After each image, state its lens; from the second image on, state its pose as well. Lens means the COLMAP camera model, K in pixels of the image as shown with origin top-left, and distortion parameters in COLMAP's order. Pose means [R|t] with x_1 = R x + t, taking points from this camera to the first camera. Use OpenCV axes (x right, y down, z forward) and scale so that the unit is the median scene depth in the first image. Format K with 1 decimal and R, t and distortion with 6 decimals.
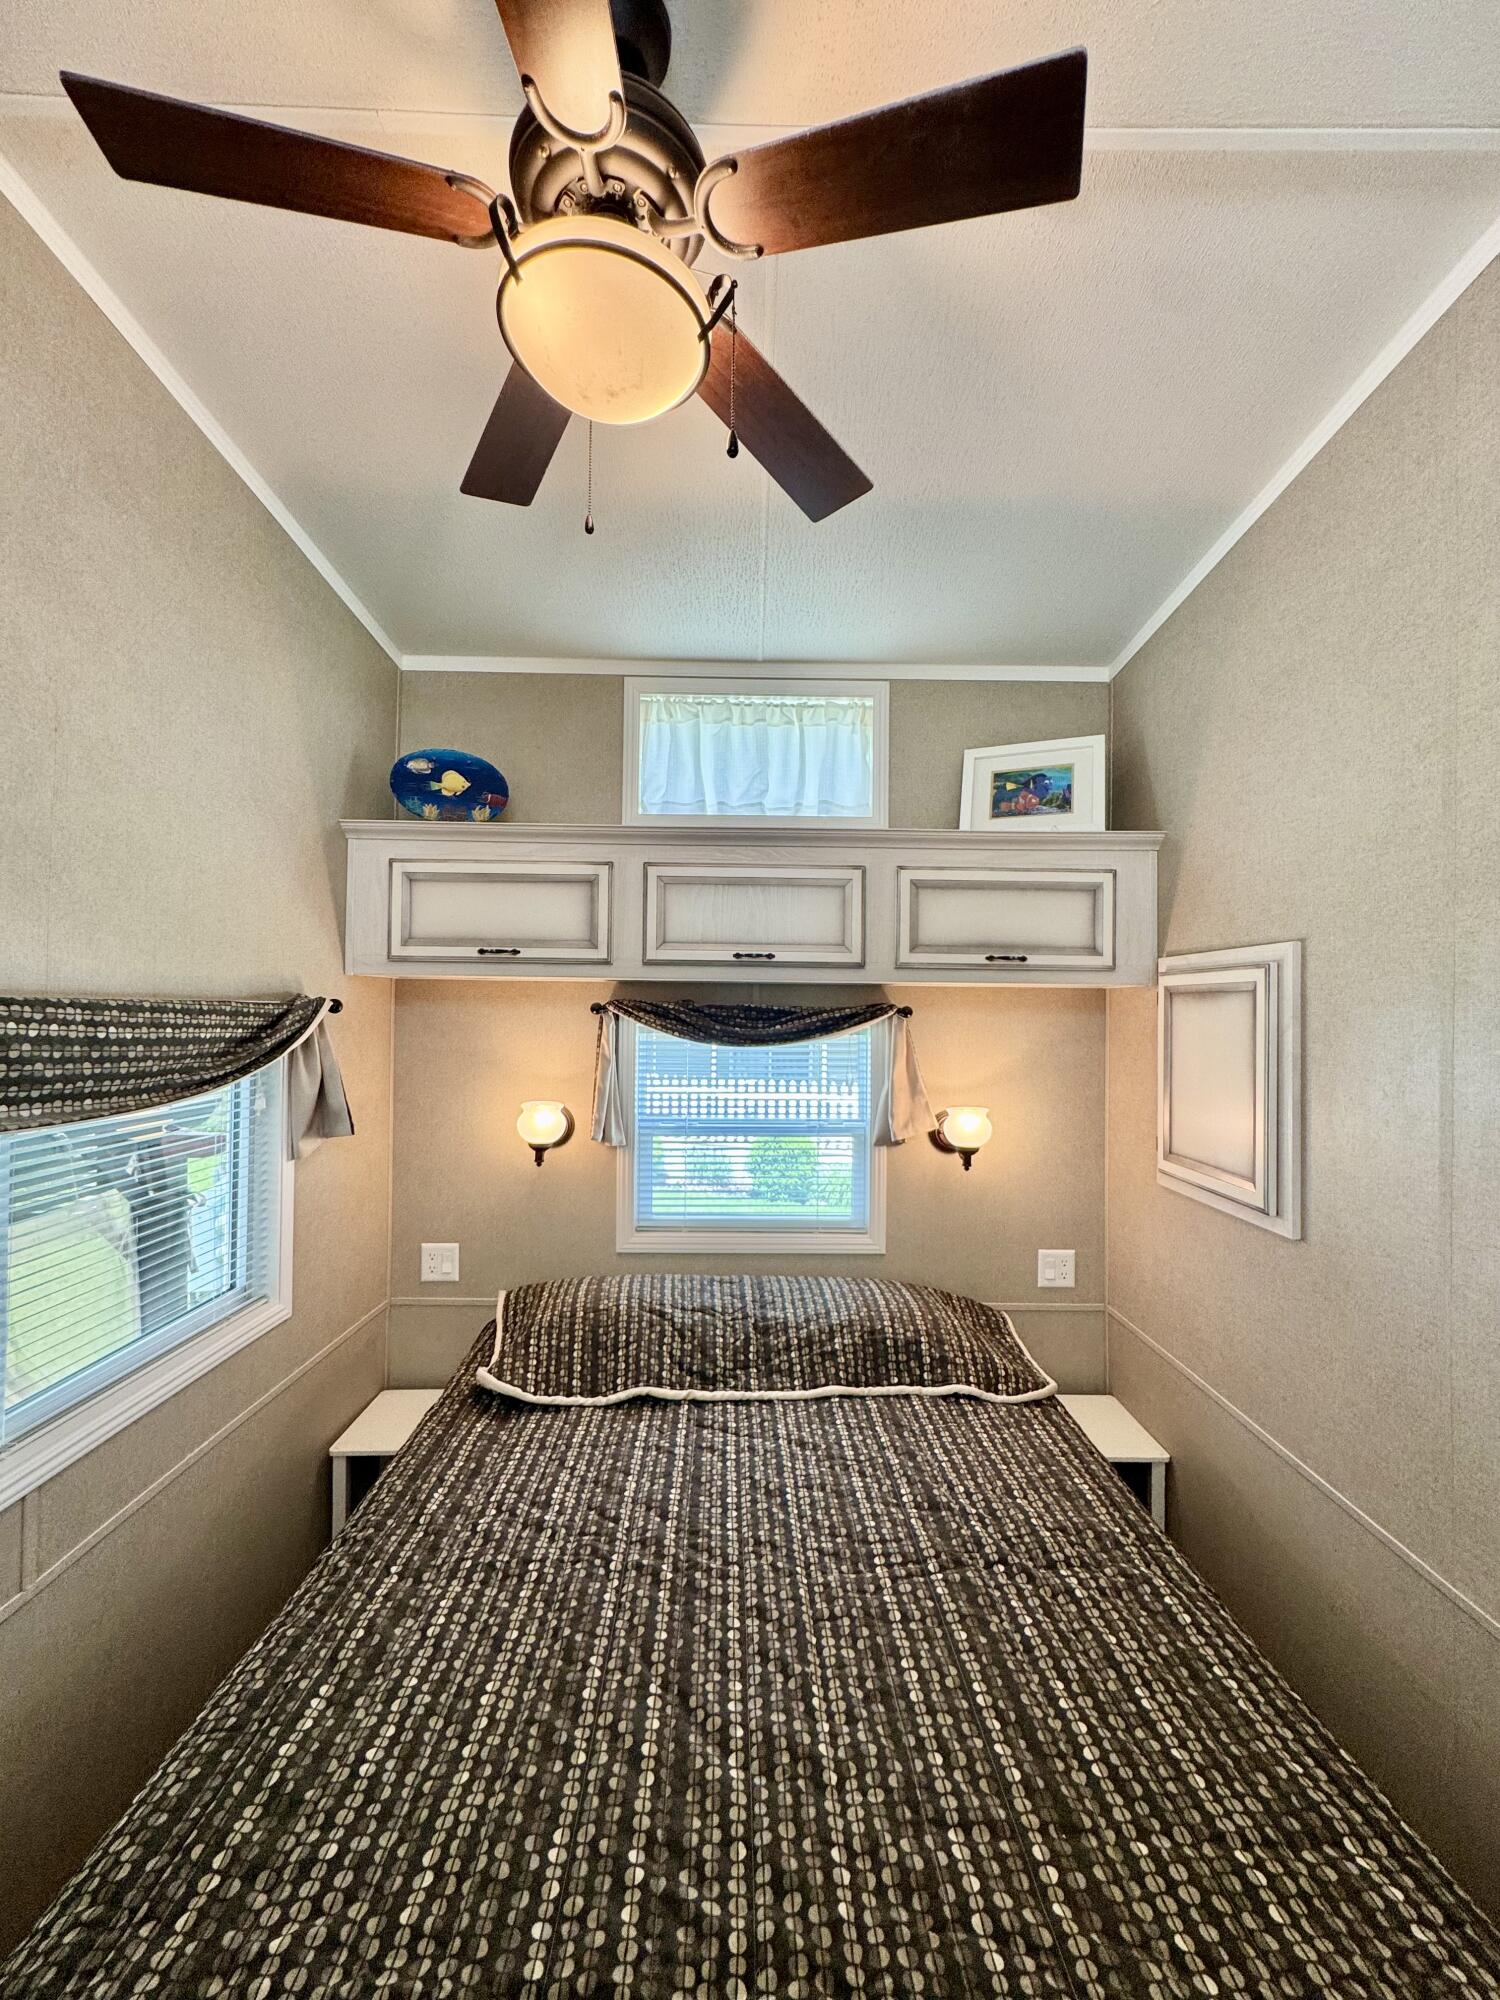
lens RADIAL K [[800.3, 0, 754.3], [0, 800.3, 998.2], [0, 0, 1]] dist [-0.003475, 0.000638]
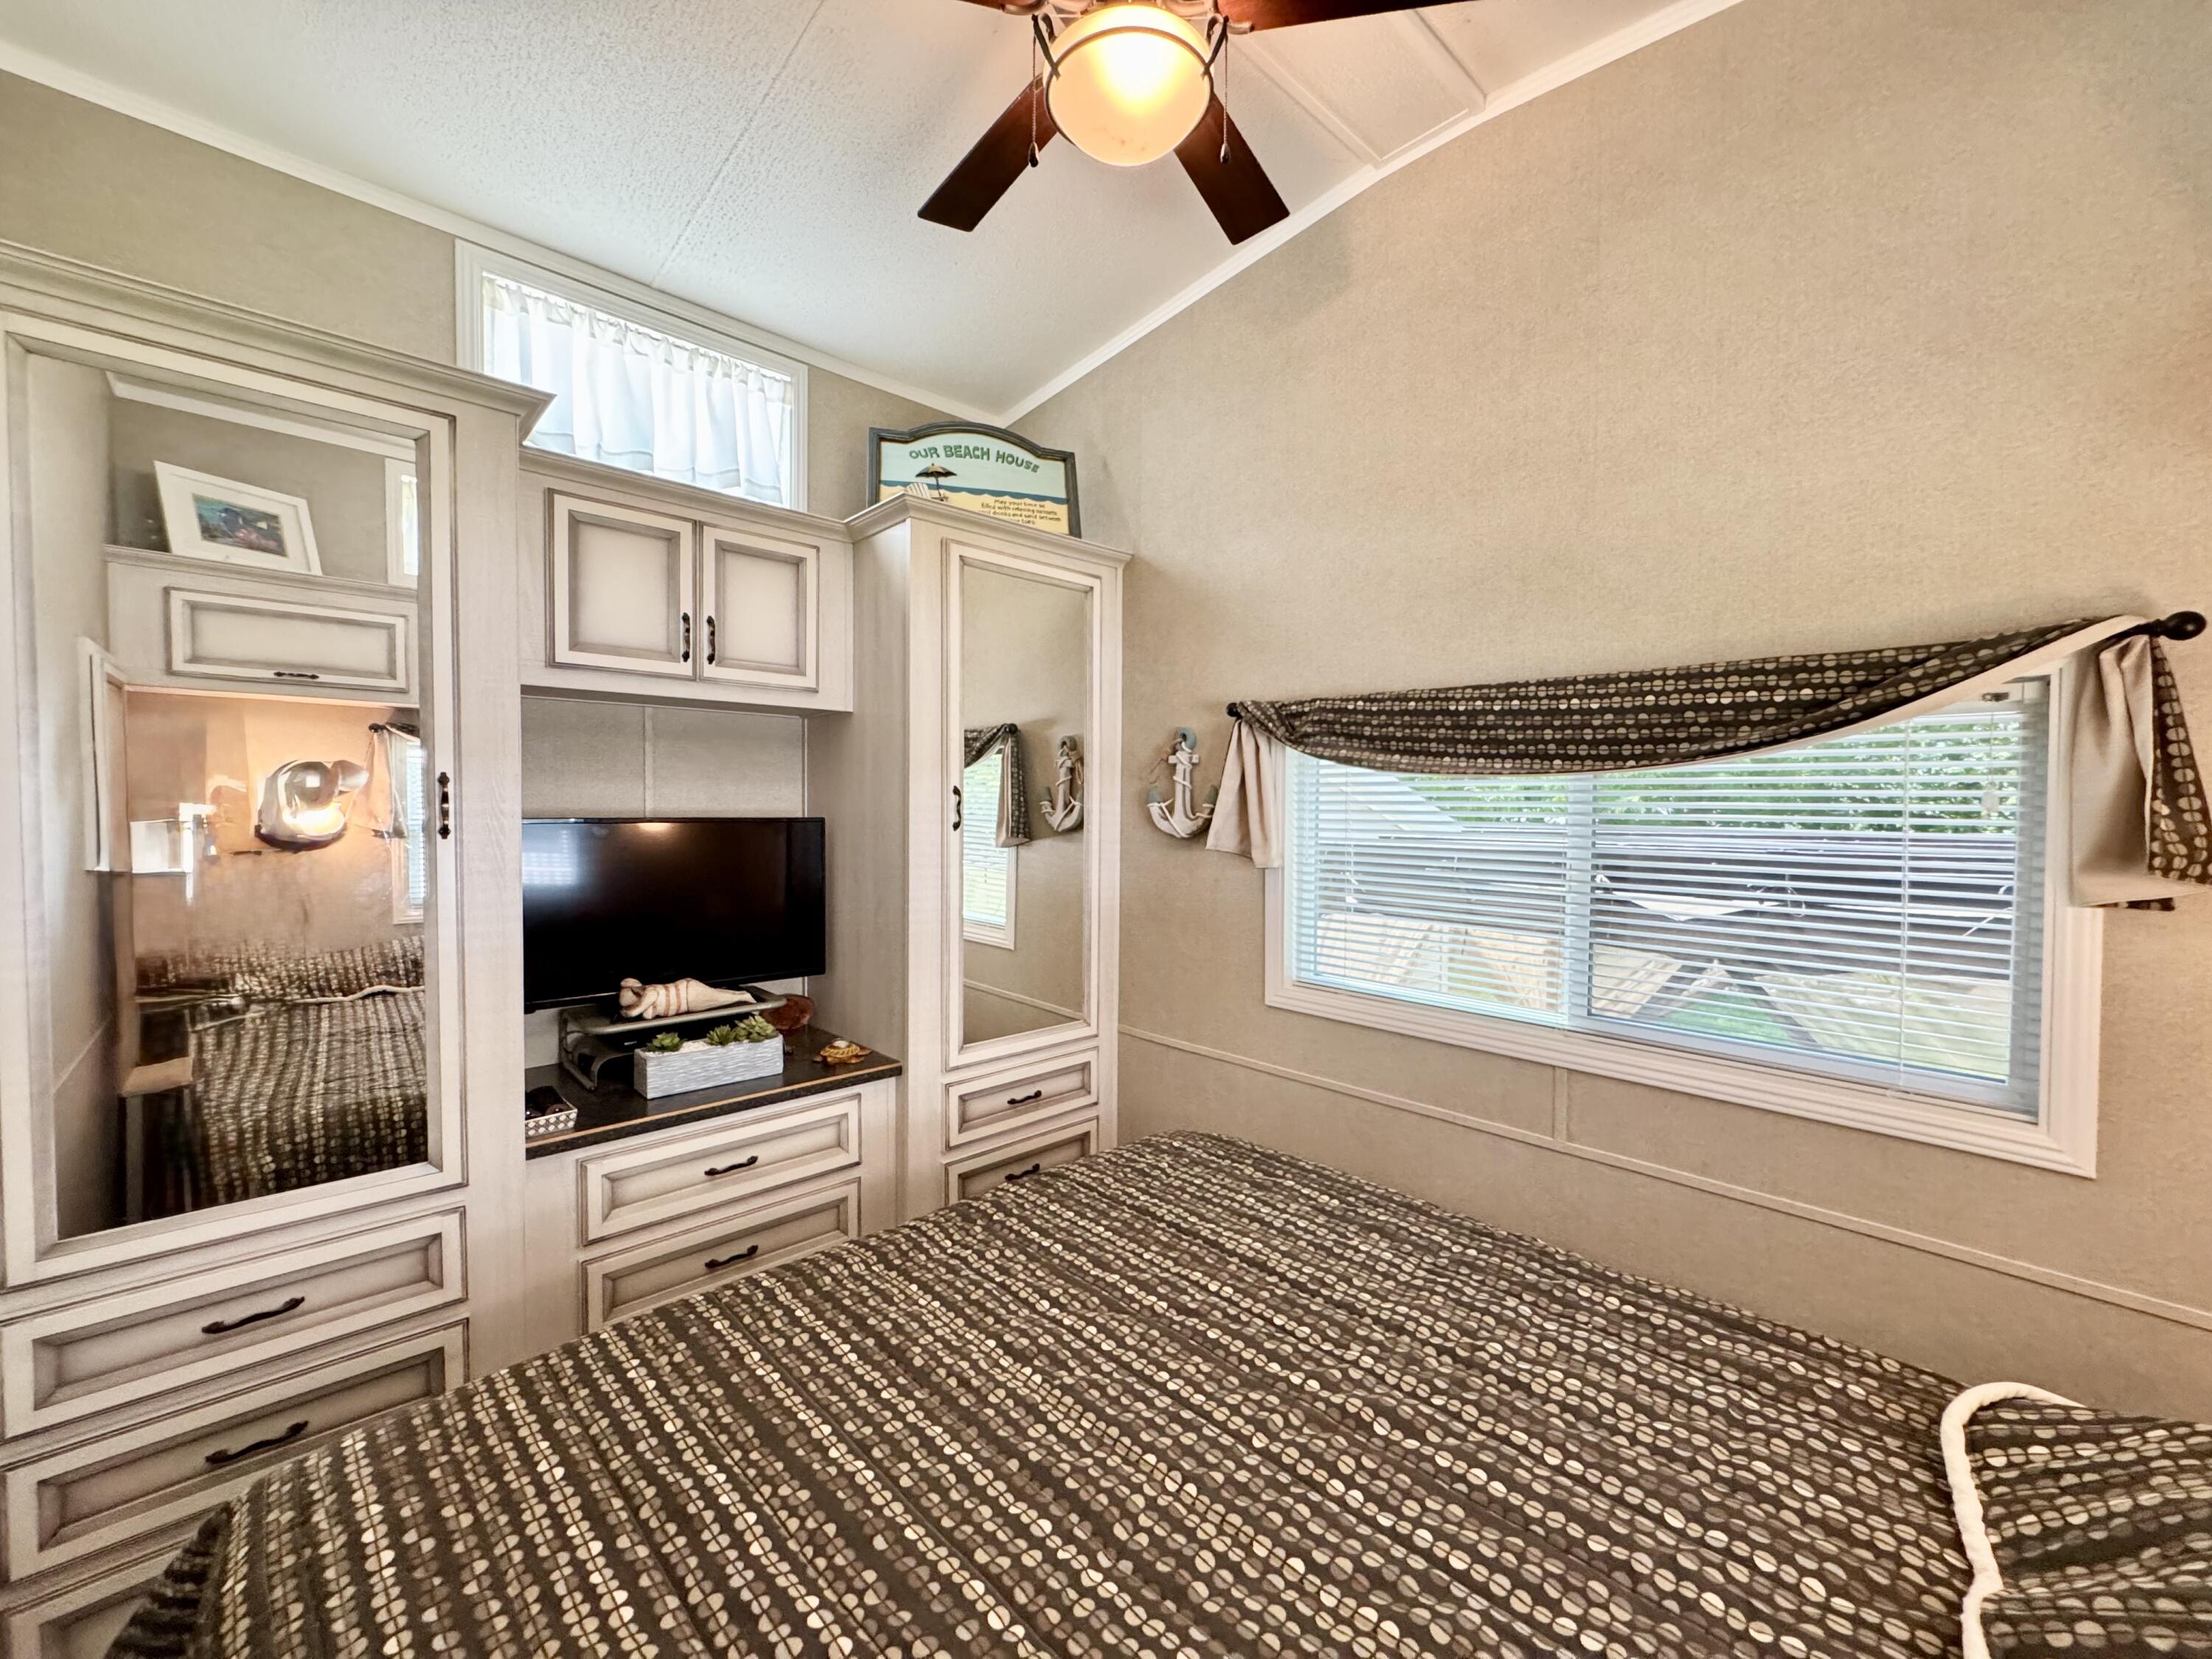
lens RADIAL K [[885.2, 0, 1104.0], [0, 885.2, 829.1], [0, 0, 1]] dist [-0.003475, 0.000638]
pose [[-0.736062, 0.001235, -0.676913, 0.443465], [-0.006502, 0.999939, 0.008895, 0.169363], [0.676883, 0.010949, -0.736009, 1.151882]]
